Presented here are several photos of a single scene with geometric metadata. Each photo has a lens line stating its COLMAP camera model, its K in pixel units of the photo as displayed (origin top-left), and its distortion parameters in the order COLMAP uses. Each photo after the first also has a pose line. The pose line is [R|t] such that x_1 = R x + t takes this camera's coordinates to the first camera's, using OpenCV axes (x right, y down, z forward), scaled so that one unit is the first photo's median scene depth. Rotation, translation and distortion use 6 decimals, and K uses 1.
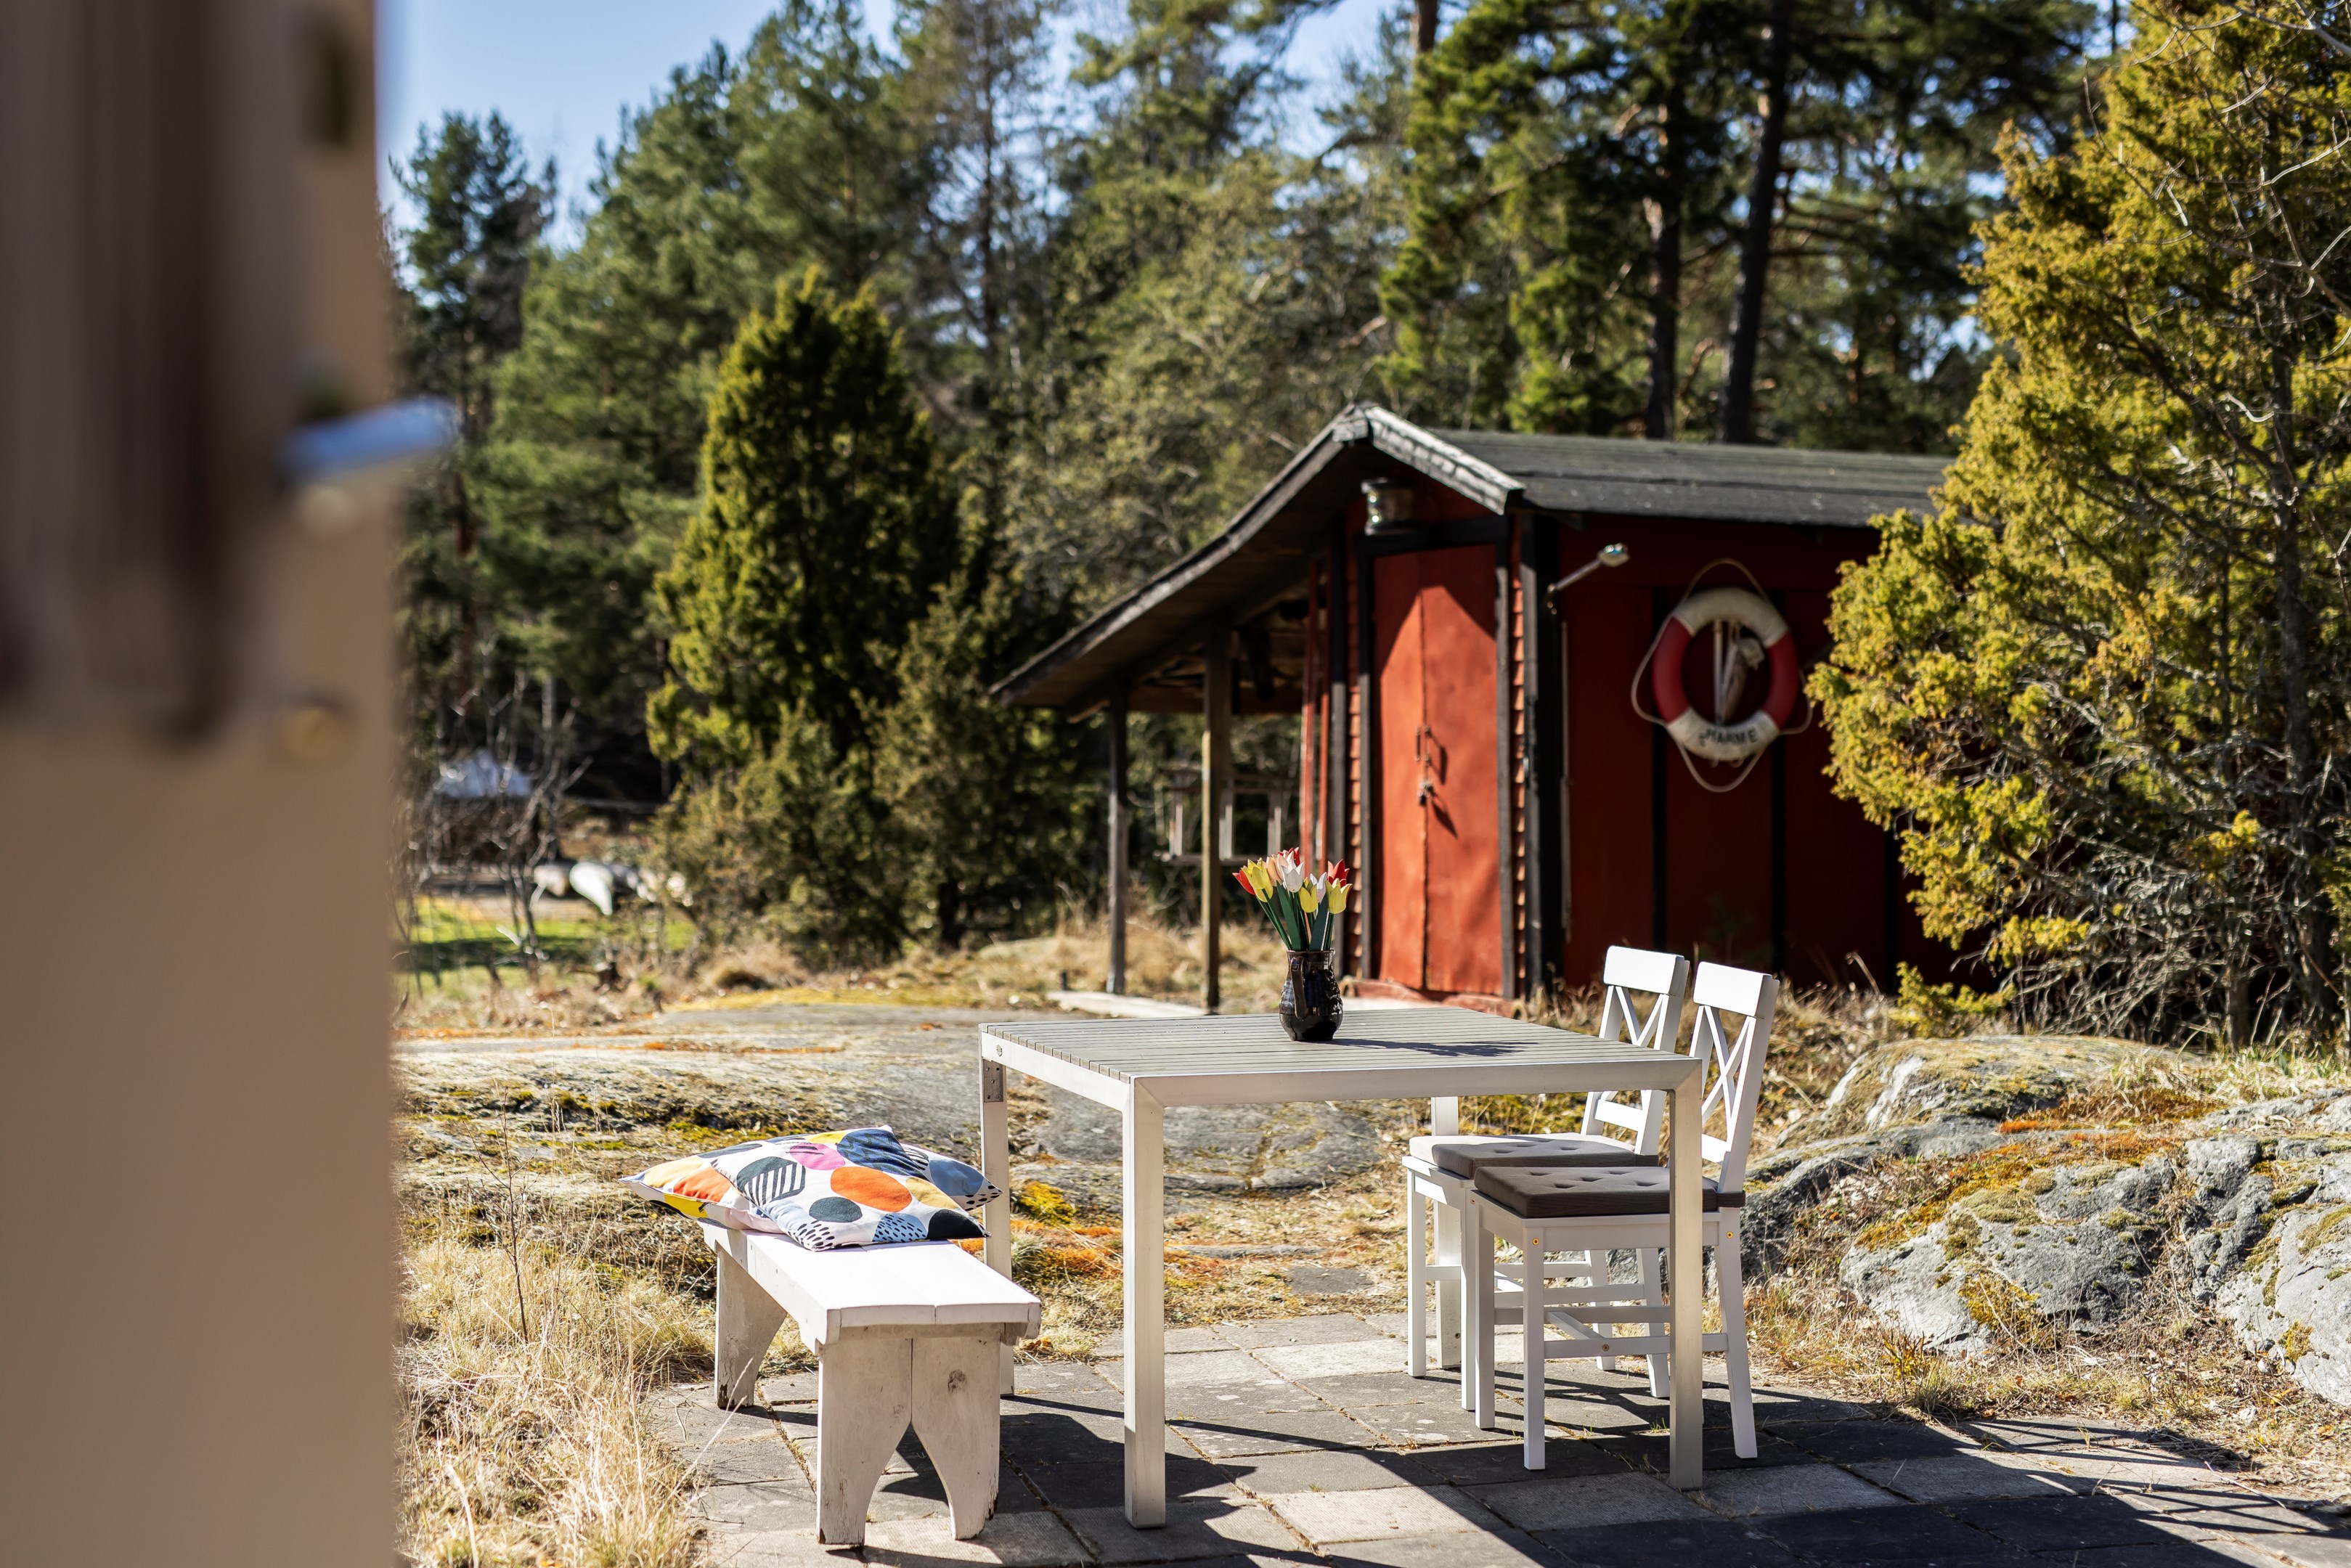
lens RADIAL K [[3426.6, 0, 1174.3], [0, 3426.6, 782.0], [0, 0, 1]] dist [0.006597, 0.000000]
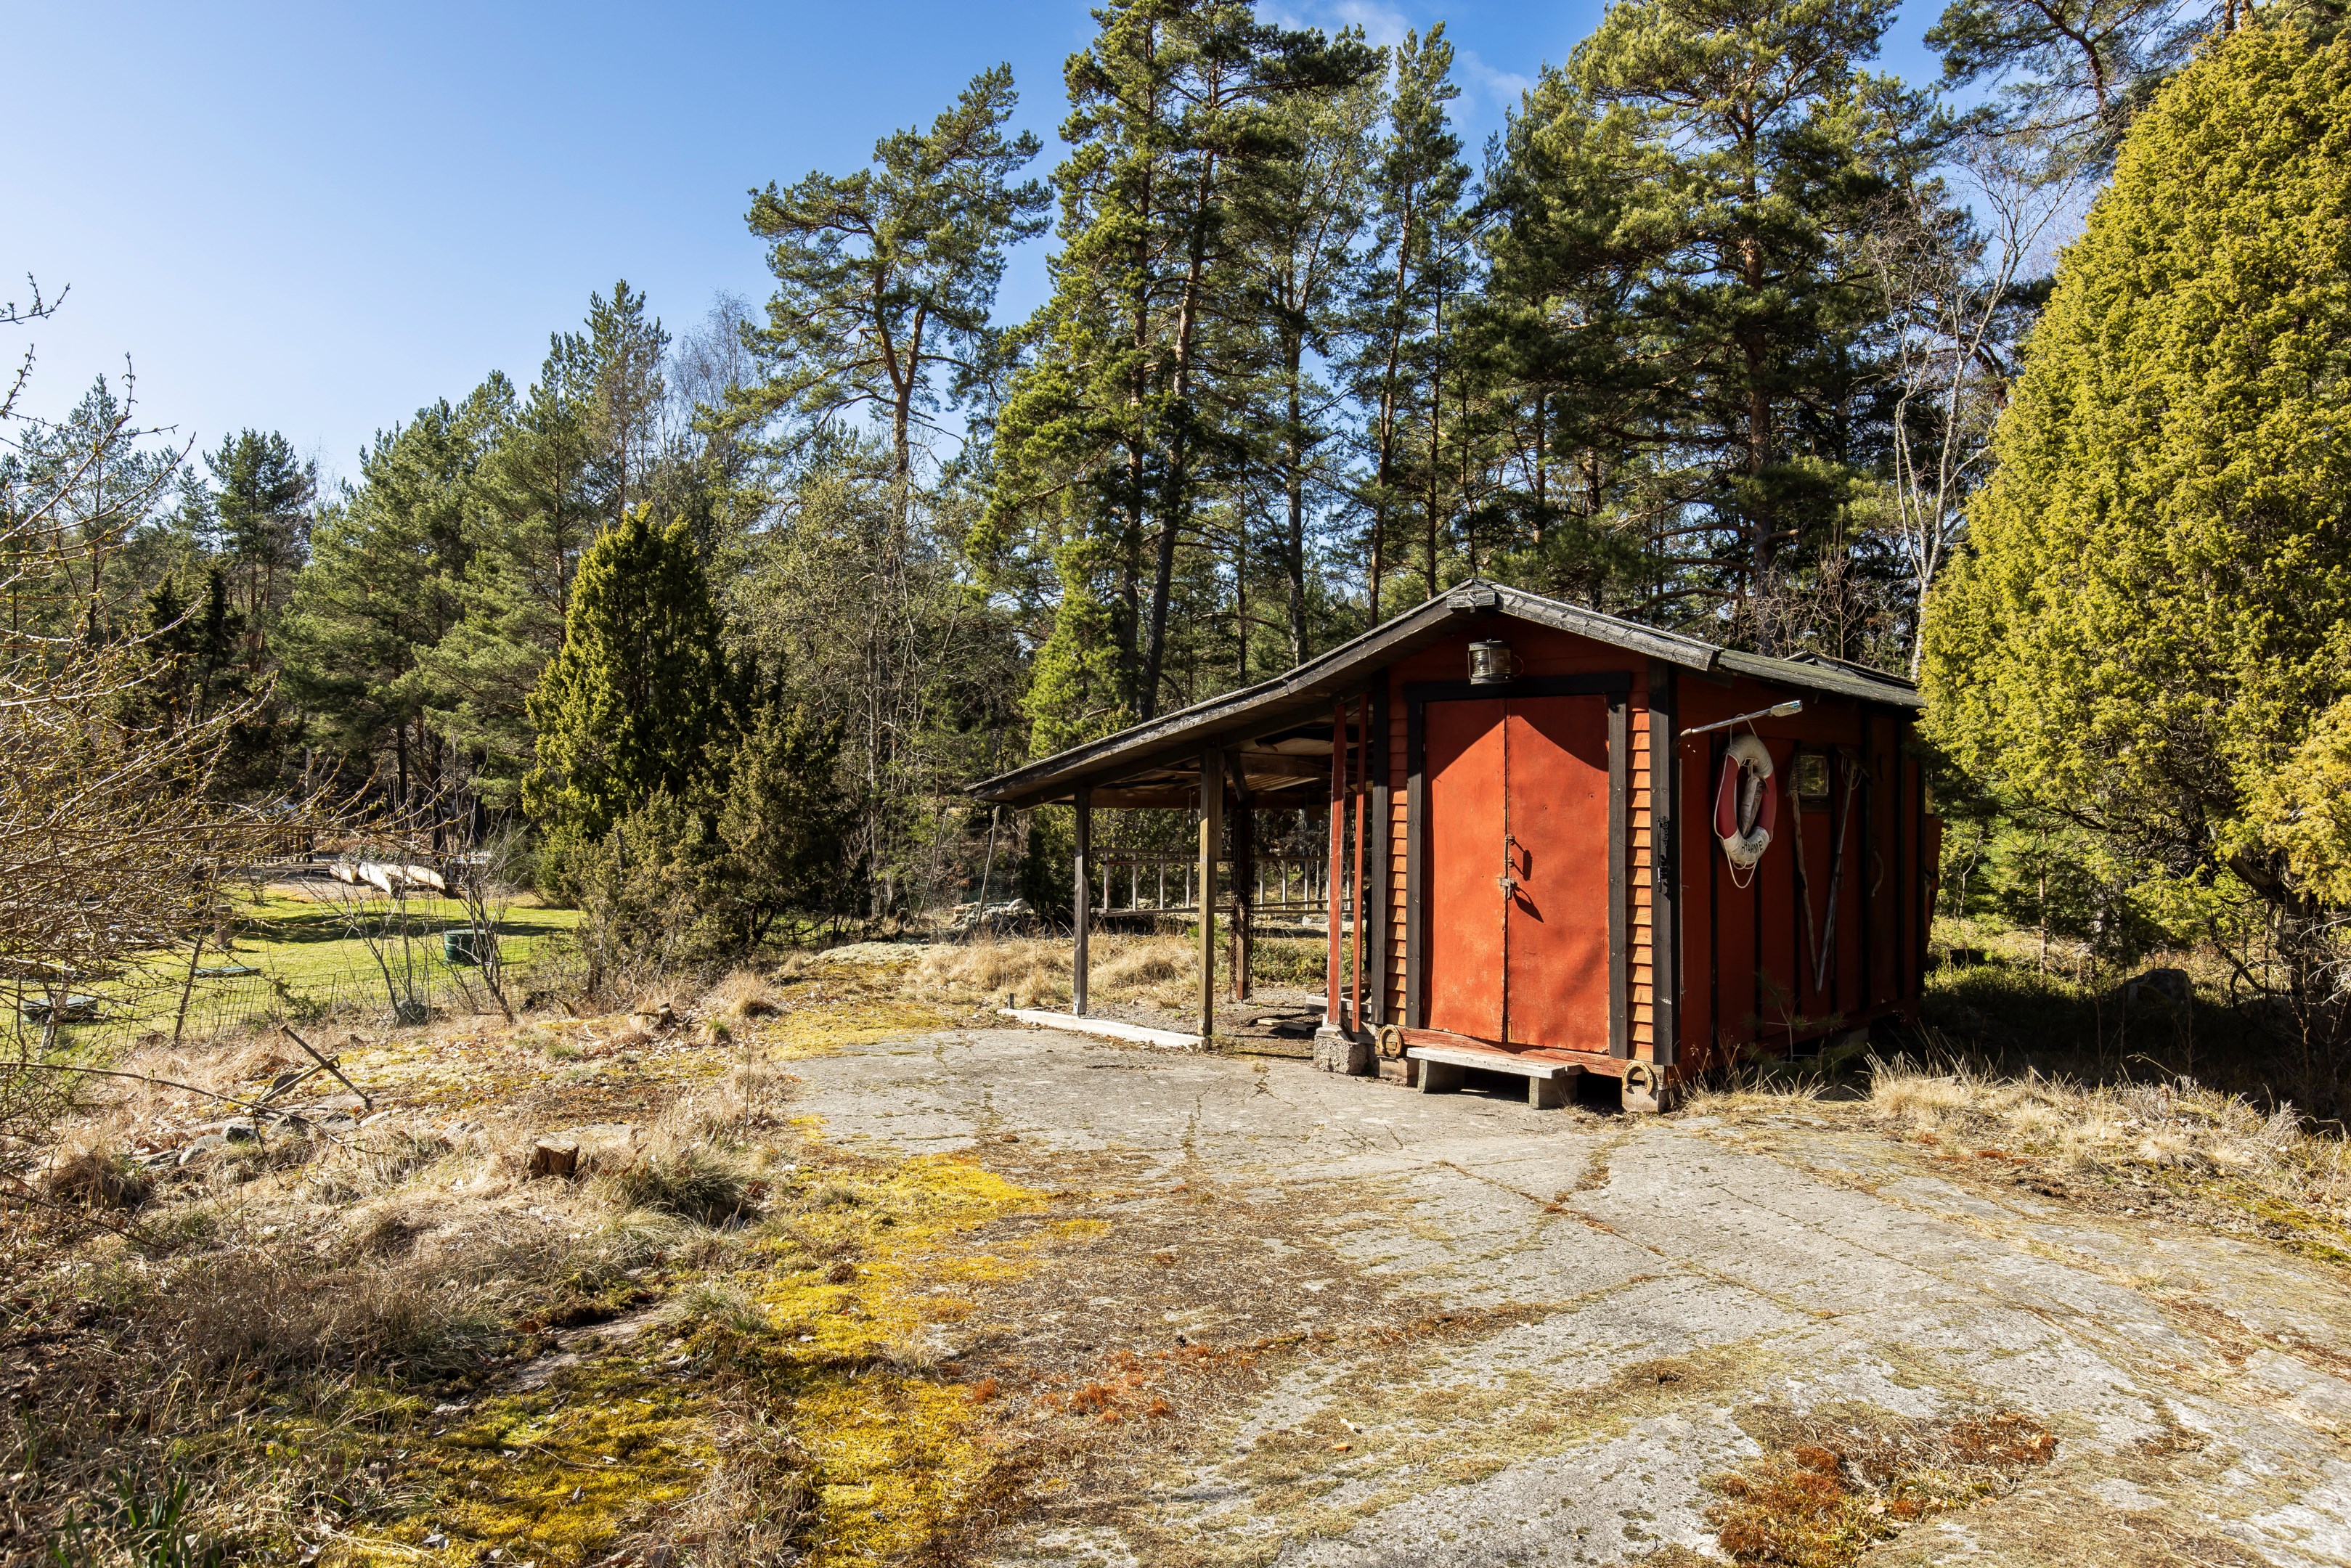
lens RADIAL K [[1428.4, 0, 1179.2], [0, 1428.4, 781.7], [0, 0, 1]] dist [-0.000046, 0.000149]
pose [[0.918055, 0.010638, 0.396311, -0.137676], [-0.005941, 0.999897, -0.013079, -0.015831], [-0.396409, 0.009652, 0.918023, 0.308627]]
